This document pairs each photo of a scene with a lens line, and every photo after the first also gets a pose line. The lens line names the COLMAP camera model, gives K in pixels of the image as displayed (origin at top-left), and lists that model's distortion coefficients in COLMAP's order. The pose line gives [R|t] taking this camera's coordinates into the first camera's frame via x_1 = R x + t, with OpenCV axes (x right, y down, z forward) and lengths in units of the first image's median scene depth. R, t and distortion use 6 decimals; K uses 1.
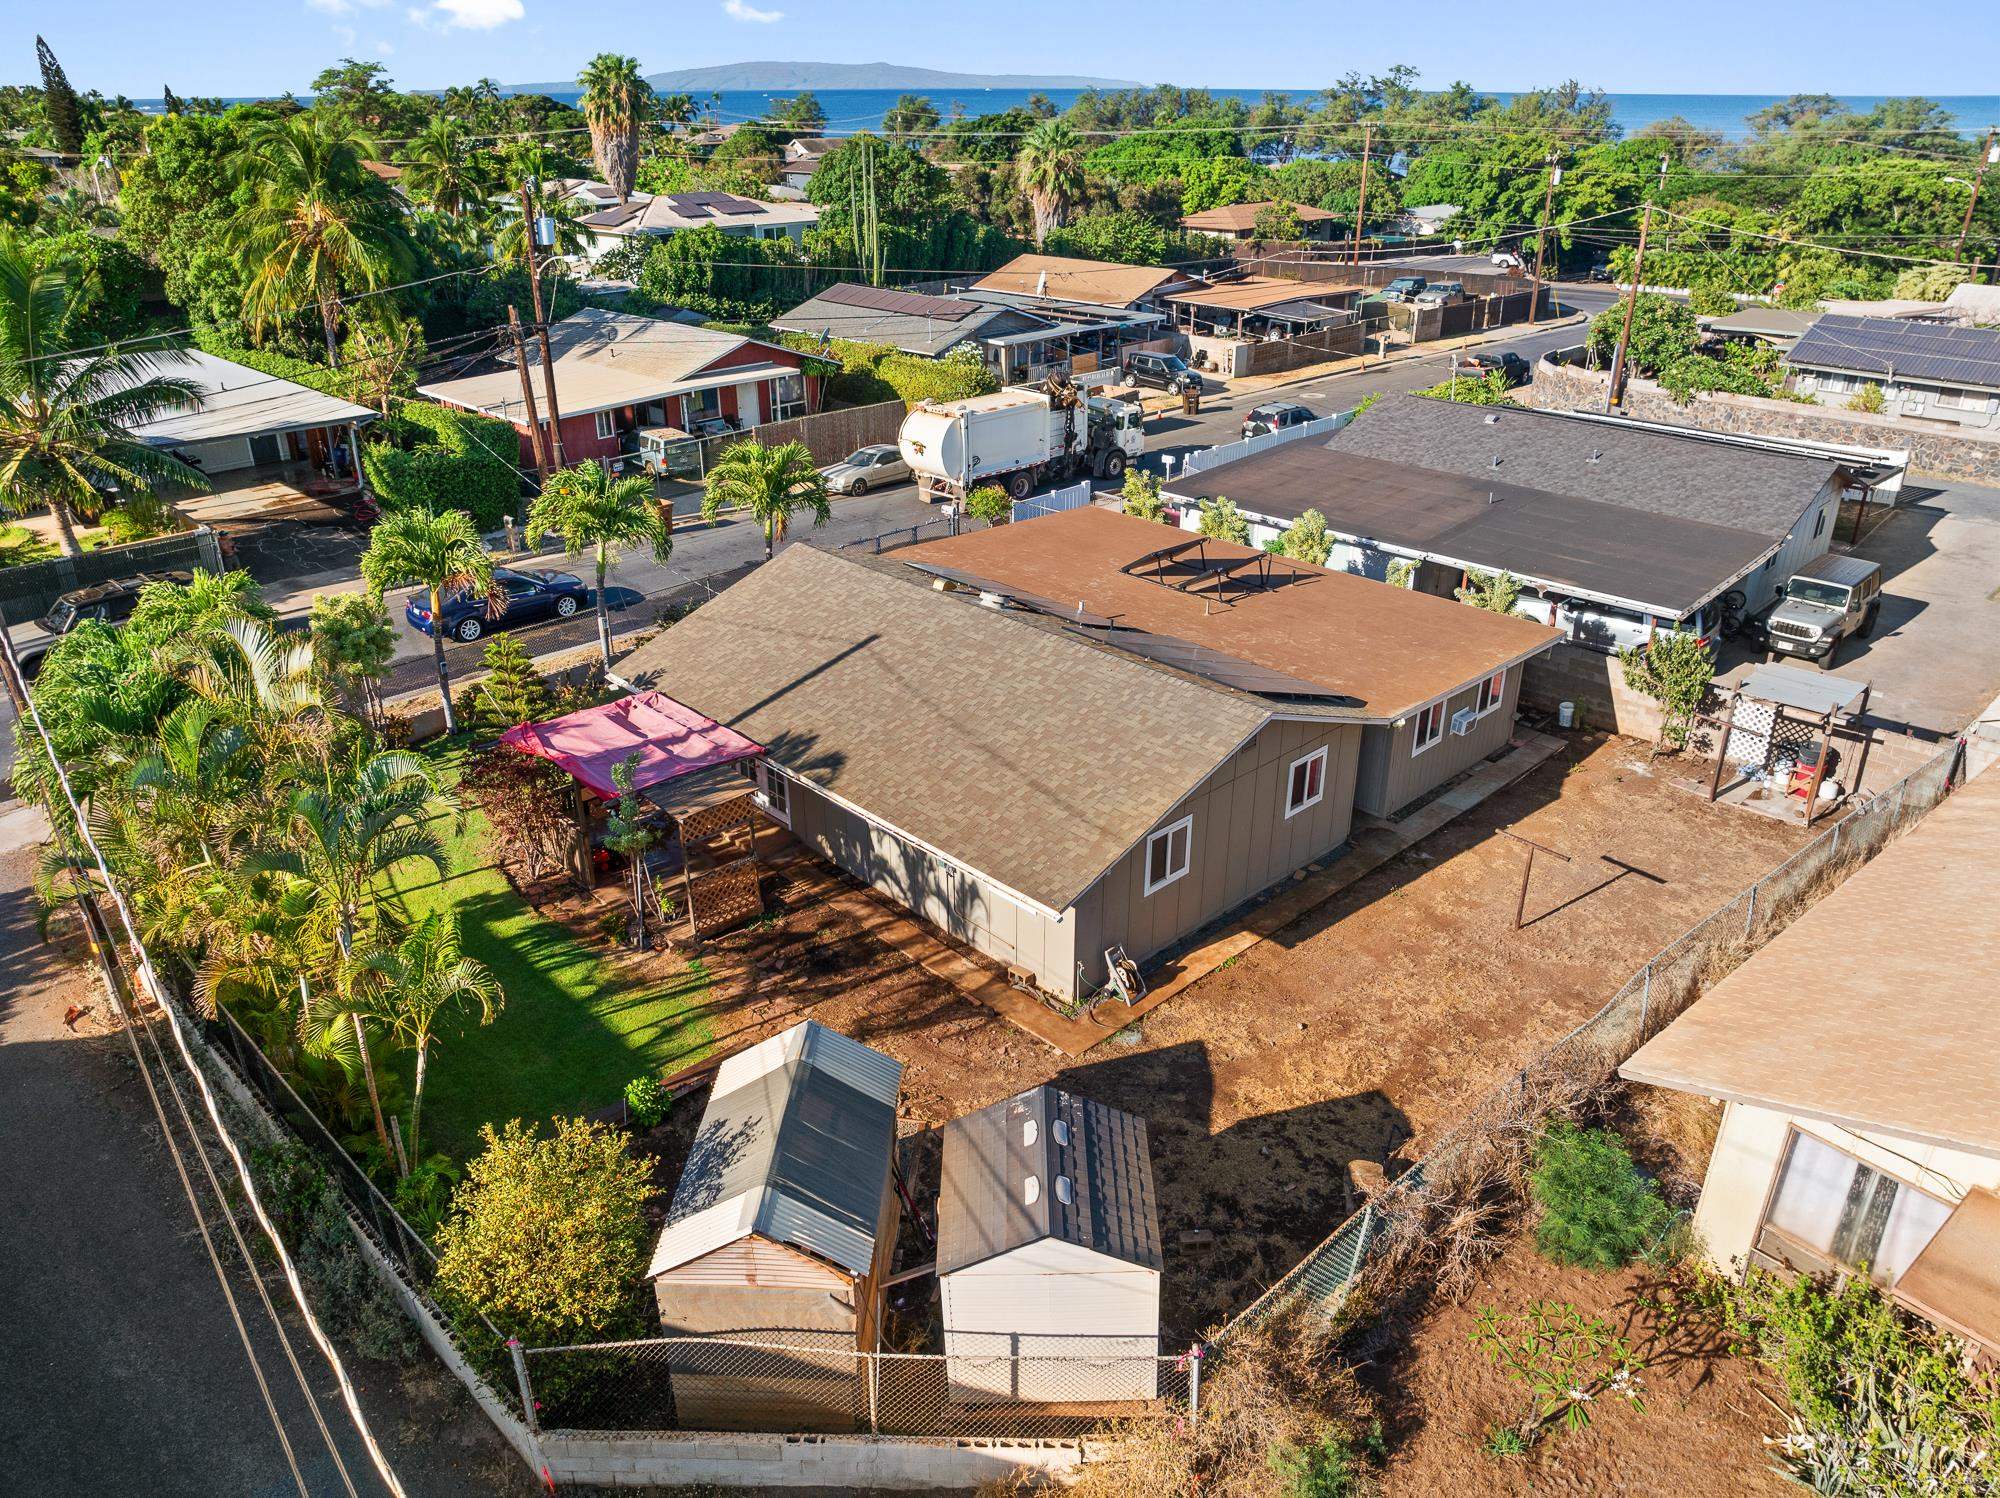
lens RADIAL K [[1411.1, 0, 985.4], [0, 1411.1, 744.2], [0, 0, 1]] dist [-0.056932, 0.018103]
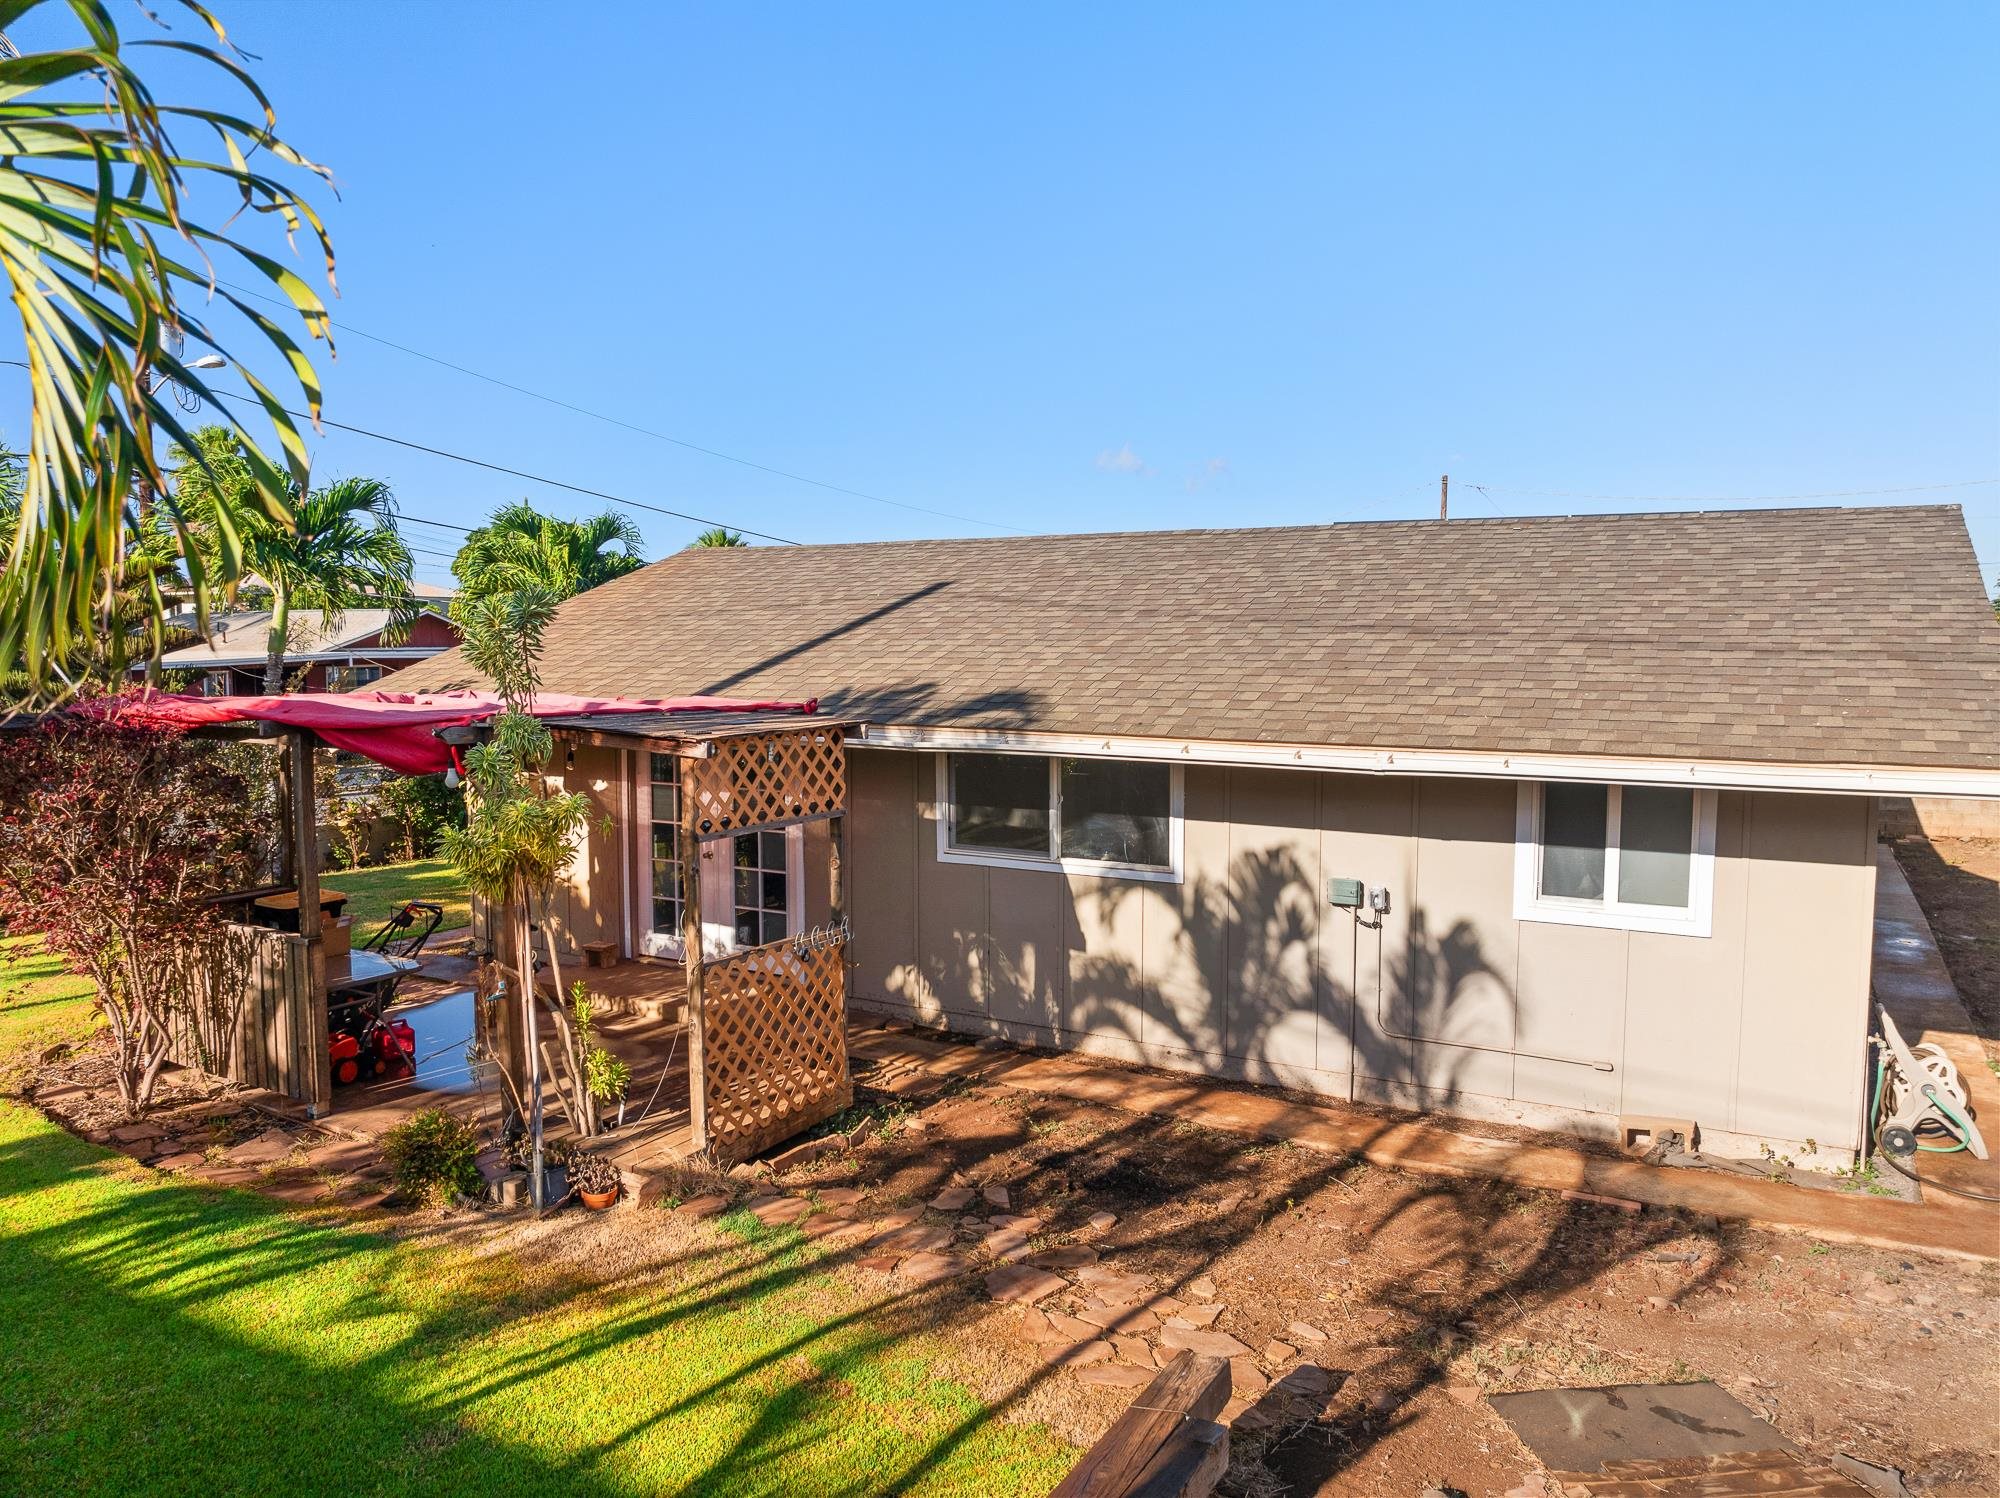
lens RADIAL K [[1411.1, 0, 1006.5], [0, 1411.1, 746.6], [0, 0, 1]] dist [-0.056932, 0.018103]
pose [[0.955713, -0.009881, 0.294135, -0.234361], [0.113622, 0.934336, -0.337797, 0.165312], [-0.271483, 0.356257, 0.894079, 0.660077]]
